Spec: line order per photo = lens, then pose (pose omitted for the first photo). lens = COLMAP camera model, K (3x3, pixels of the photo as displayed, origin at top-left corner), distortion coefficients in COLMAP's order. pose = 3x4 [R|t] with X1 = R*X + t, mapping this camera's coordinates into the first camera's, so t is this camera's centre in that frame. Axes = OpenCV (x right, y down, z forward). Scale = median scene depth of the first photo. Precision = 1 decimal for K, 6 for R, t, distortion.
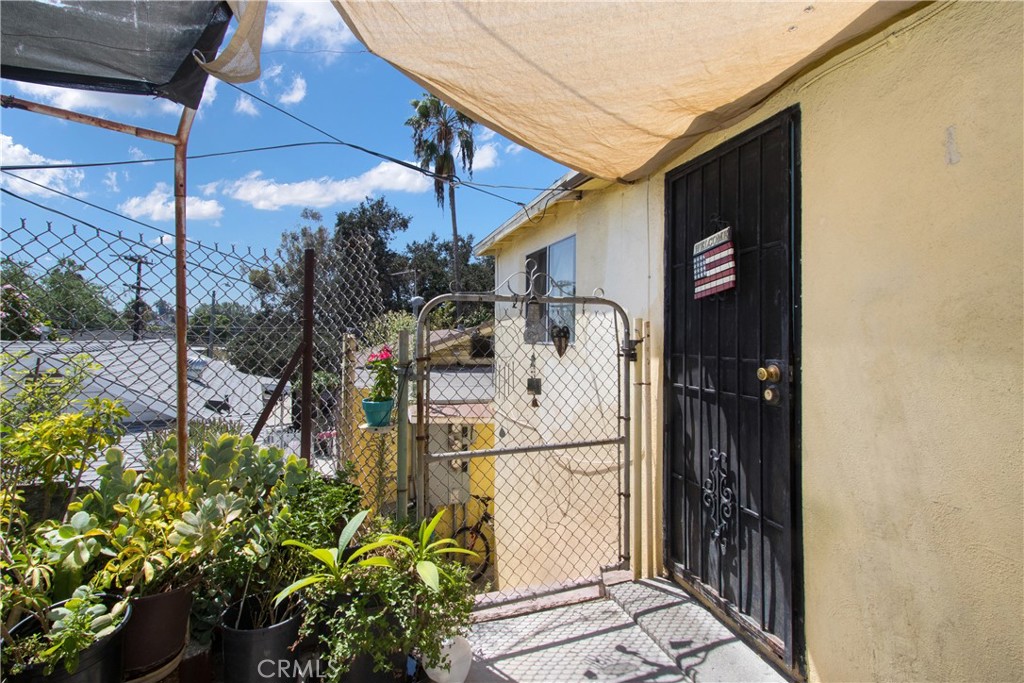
lens RADIAL K [[471.2, 0, 541.7], [0, 471.2, 303.4], [0, 0, 1]] dist [0.000628, 0.000225]
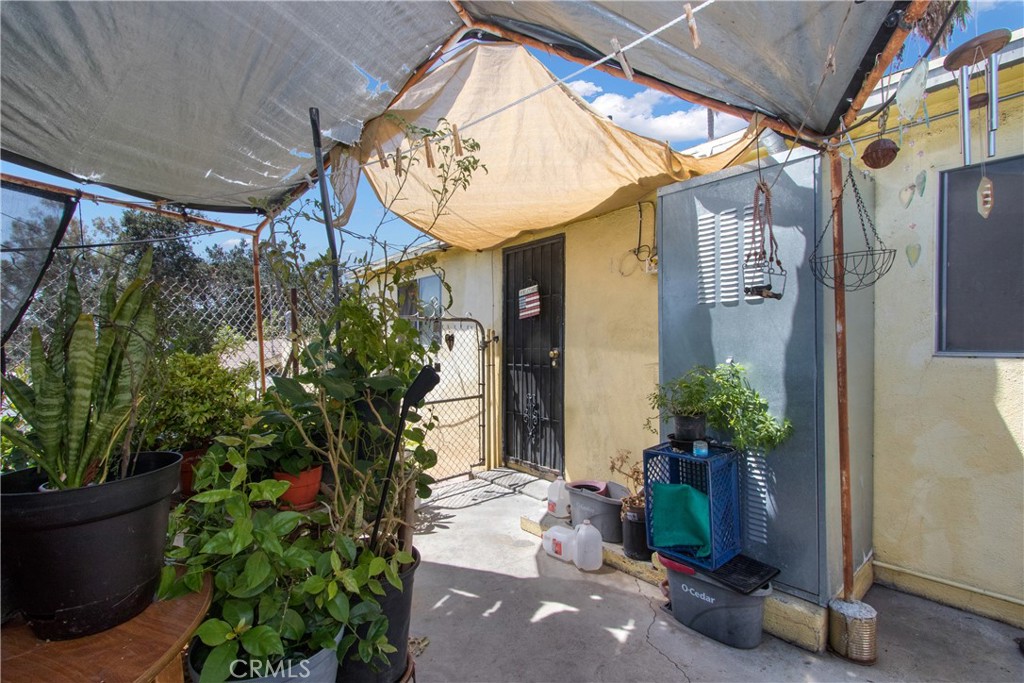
lens RADIAL K [[461.9, 0, 512.0], [0, 461.9, 341.5], [0, 0, 1]] dist [0.001131, 0.000443]
pose [[0.936925, -0.019969, 0.348958, -0.342256], [-0.002684, 0.997926, 0.064313, -0.036682], [-0.349519, -0.061193, 0.934929, -0.712167]]
